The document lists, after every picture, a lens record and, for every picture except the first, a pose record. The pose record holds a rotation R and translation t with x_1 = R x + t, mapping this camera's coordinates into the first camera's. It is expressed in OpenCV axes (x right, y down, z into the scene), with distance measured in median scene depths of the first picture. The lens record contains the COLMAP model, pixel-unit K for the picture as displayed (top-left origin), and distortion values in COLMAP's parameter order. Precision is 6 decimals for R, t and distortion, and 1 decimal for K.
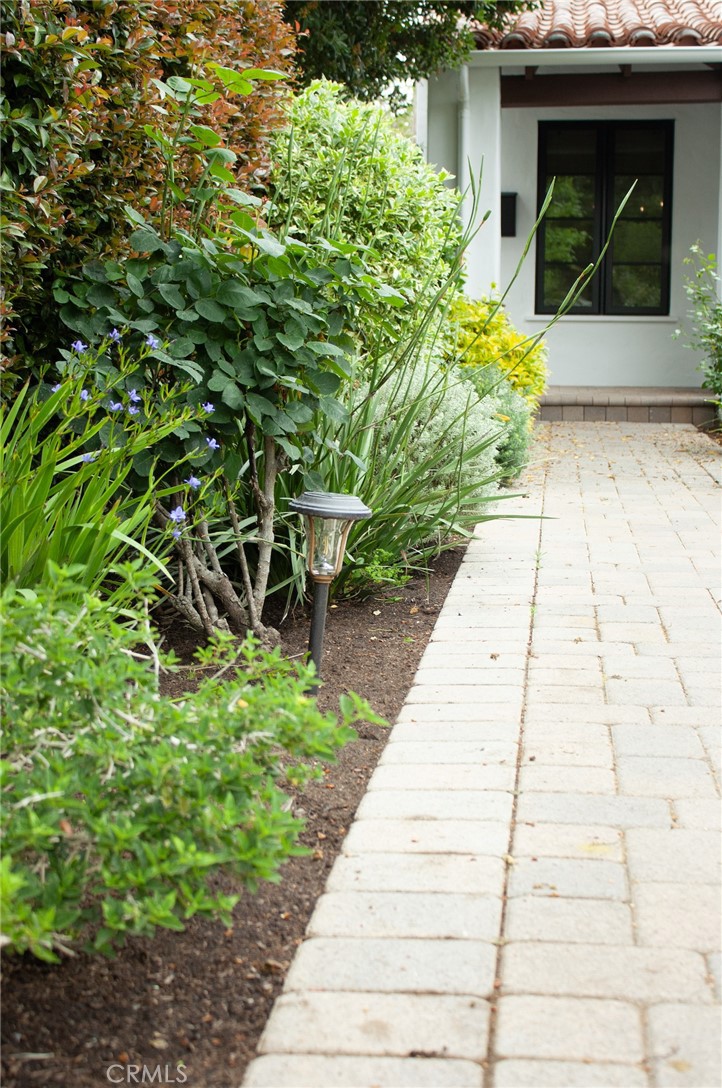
lens RADIAL K [[1813.7, 0, 361.0], [0, 1813.7, 544.0], [0, 0, 1]] dist [-0.018117, -0.050201]
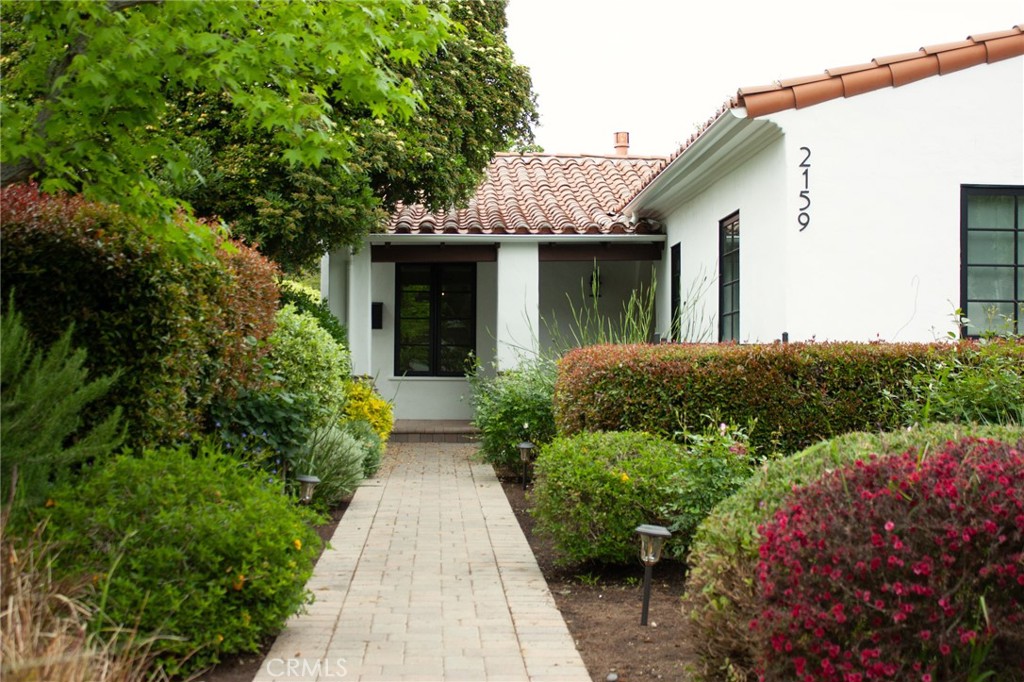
lens RADIAL K [[1707.0, 0, 512.0], [0, 1707.0, 341.0], [0, 0, 1]] dist [-0.018117, -0.050201]
pose [[0.988934, 0.001521, 0.148347, -0.068866], [0.016118, 0.992927, -0.117625, 0.062121], [-0.147476, 0.118714, 0.981915, -1.328886]]
